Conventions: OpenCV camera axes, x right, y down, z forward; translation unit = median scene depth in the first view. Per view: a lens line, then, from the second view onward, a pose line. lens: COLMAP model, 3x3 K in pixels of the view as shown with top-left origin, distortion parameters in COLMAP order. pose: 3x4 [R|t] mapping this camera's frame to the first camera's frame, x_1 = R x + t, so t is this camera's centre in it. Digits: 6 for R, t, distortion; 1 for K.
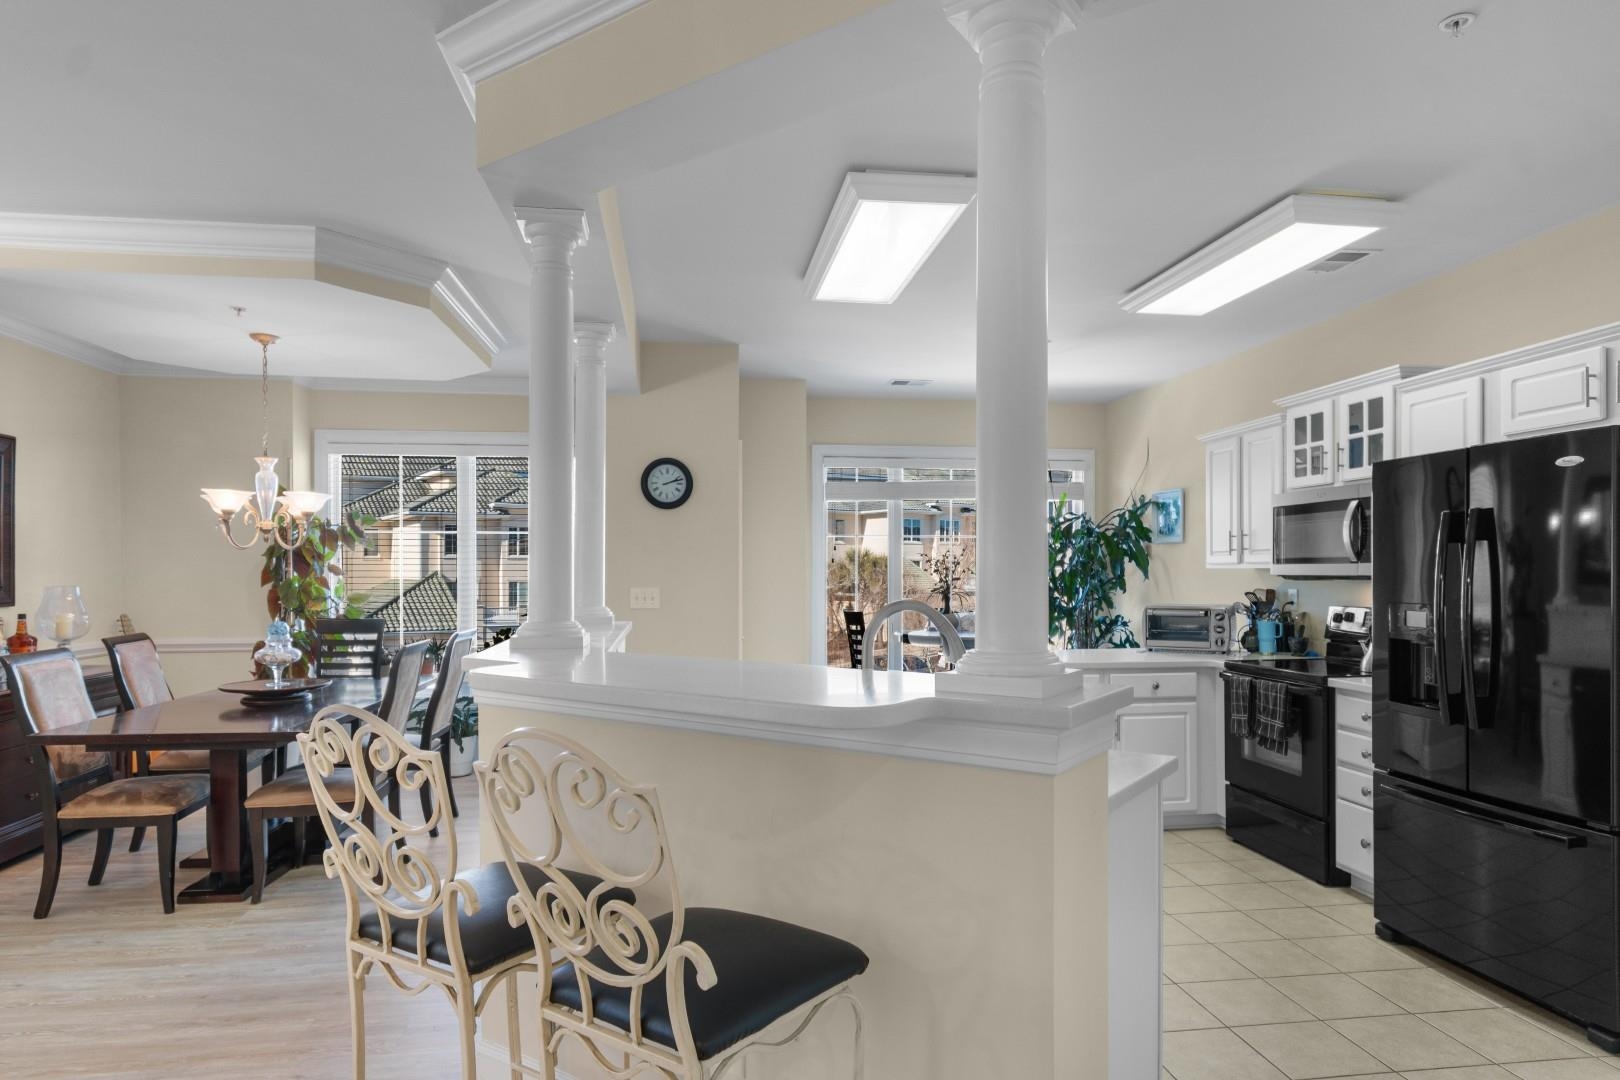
lens RADIAL K [[945.9, 0, 810.0], [0, 945.9, 580.8], [0, 0, 1]] dist [0.002103, -0.000935]
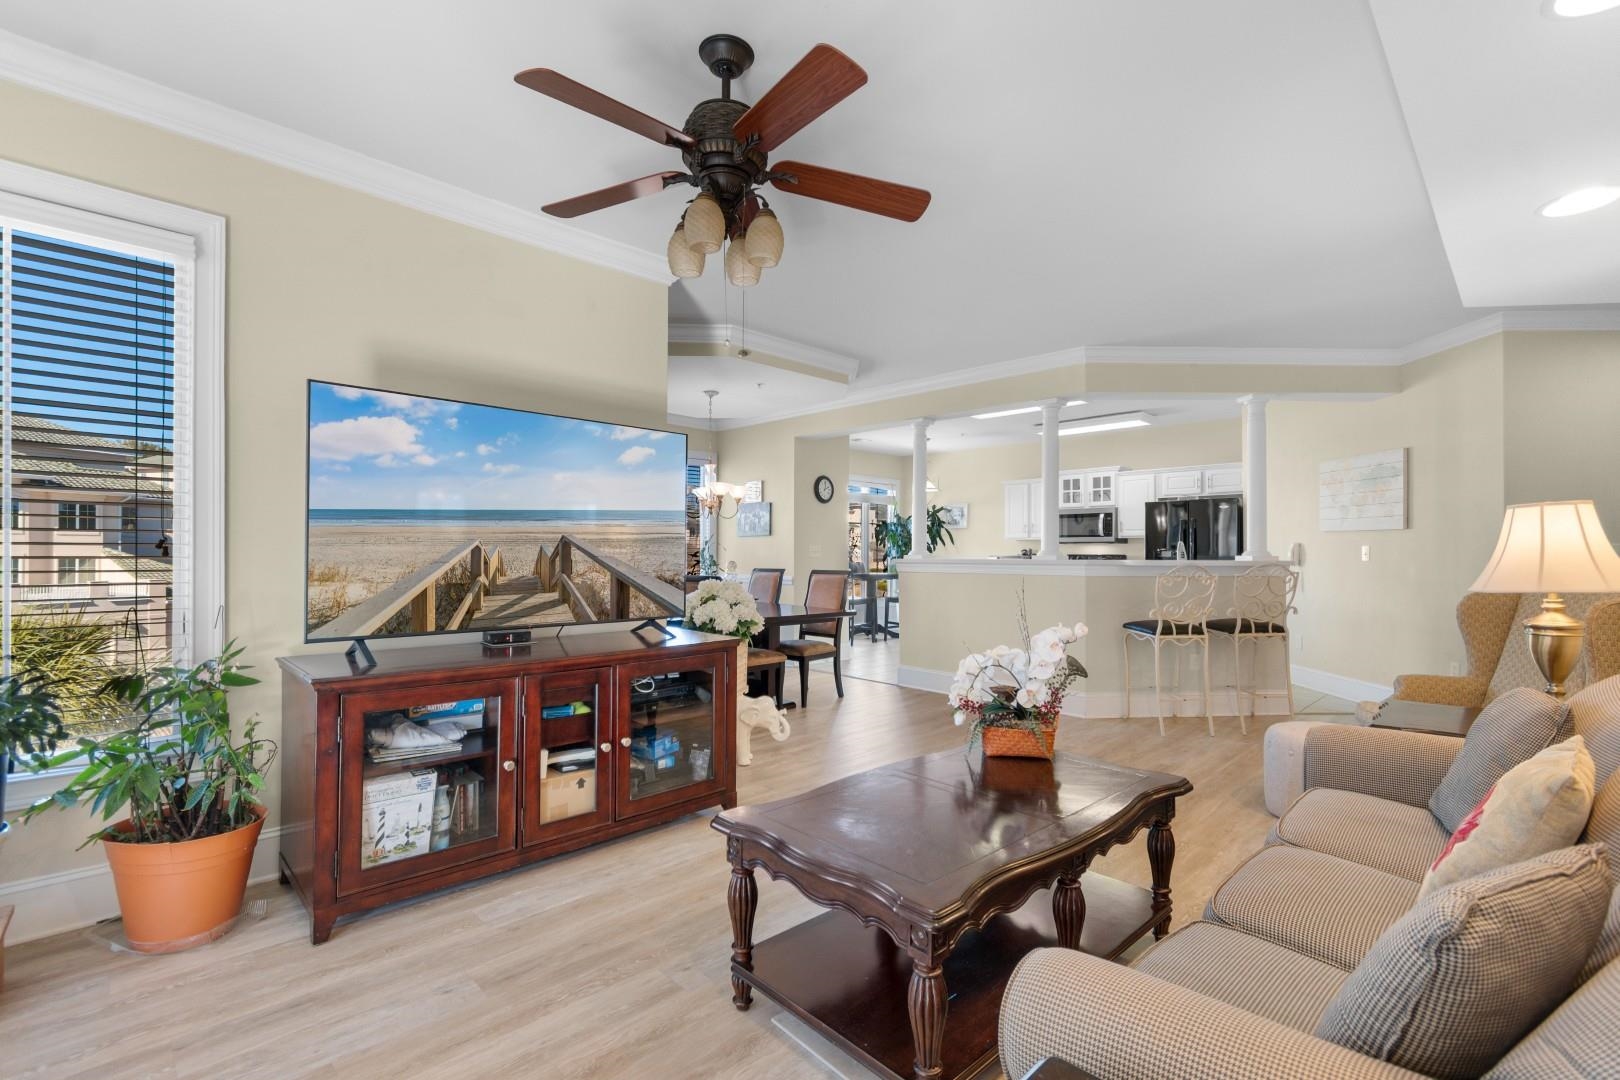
lens RADIAL K [[711.8, 0, 814.9], [0, 711.8, 545.8], [0, 0, 1]] dist [0.004446, 0.000168]
pose [[0.808898, 0.010255, 0.587860, -1.169518], [-0.000425, 0.999858, -0.016858, 0.038343], [-0.587949, 0.013386, 0.808787, -0.151399]]
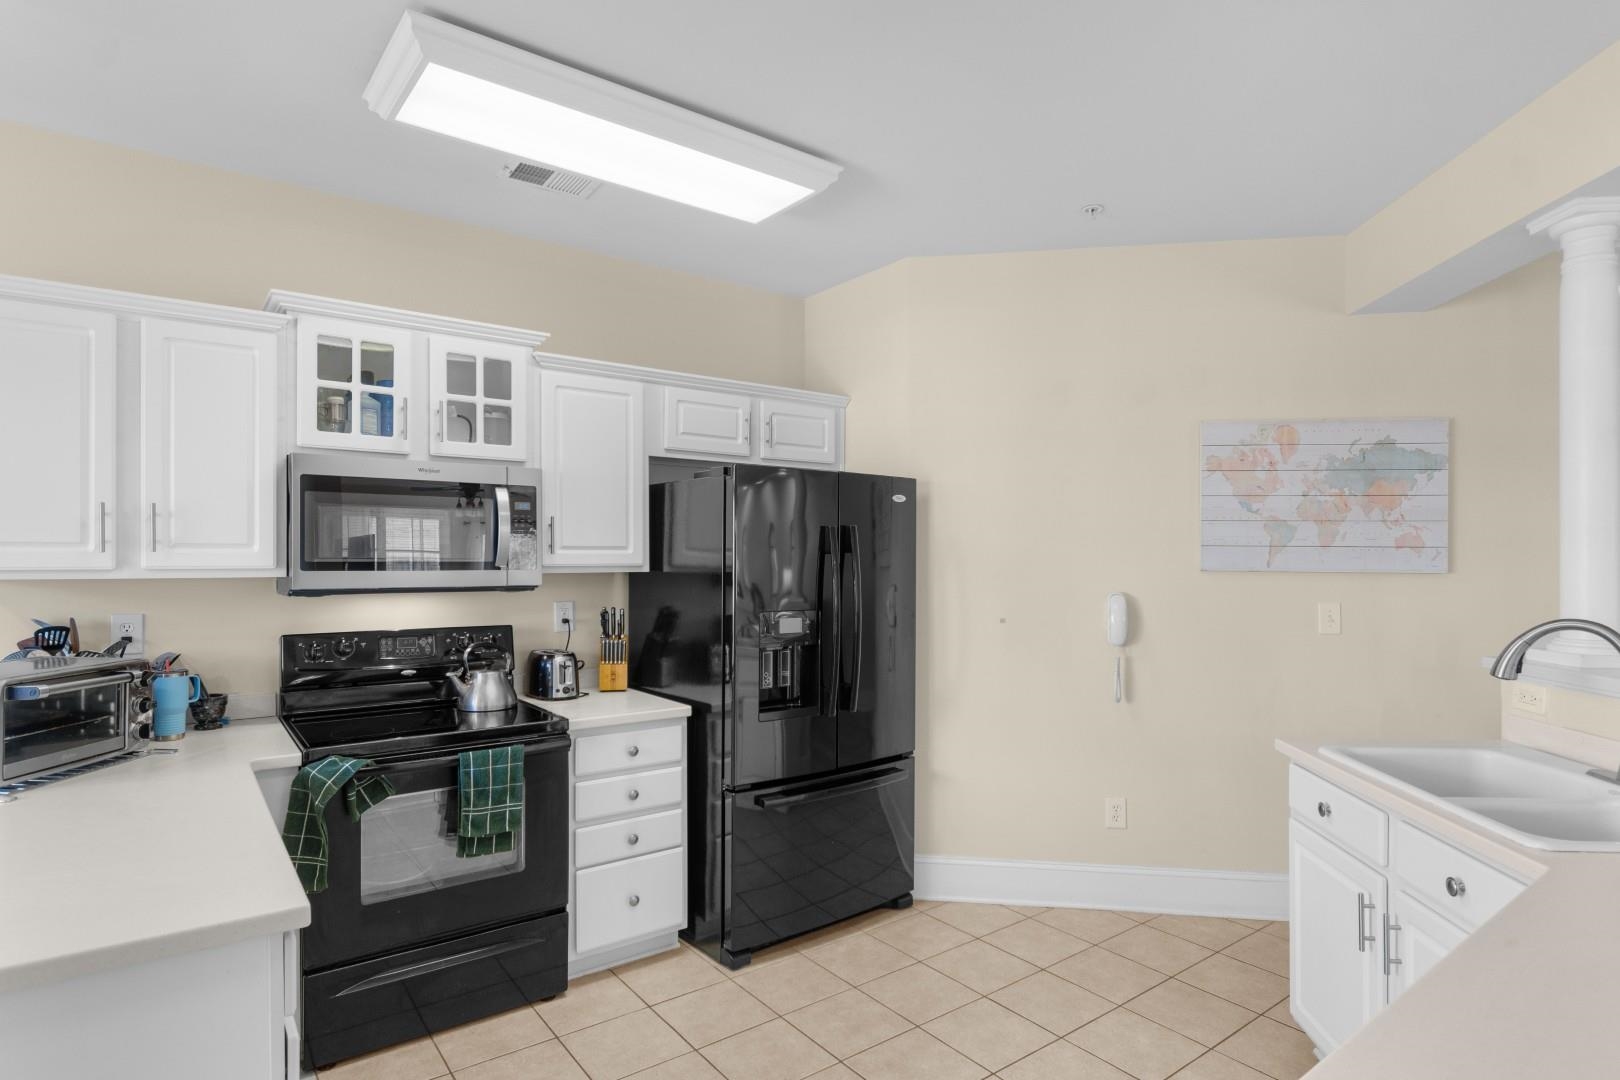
lens RADIAL K [[875.9, 0, 806.6], [0, 875.9, 543.0], [0, 0, 1]] dist [0.002040, -0.000008]
pose [[-0.491084, 0.010982, 0.871043, -0.147083], [0.007642, 0.999936, -0.008299, -0.029214], [-0.871079, 0.002581, -0.491137, 1.025439]]
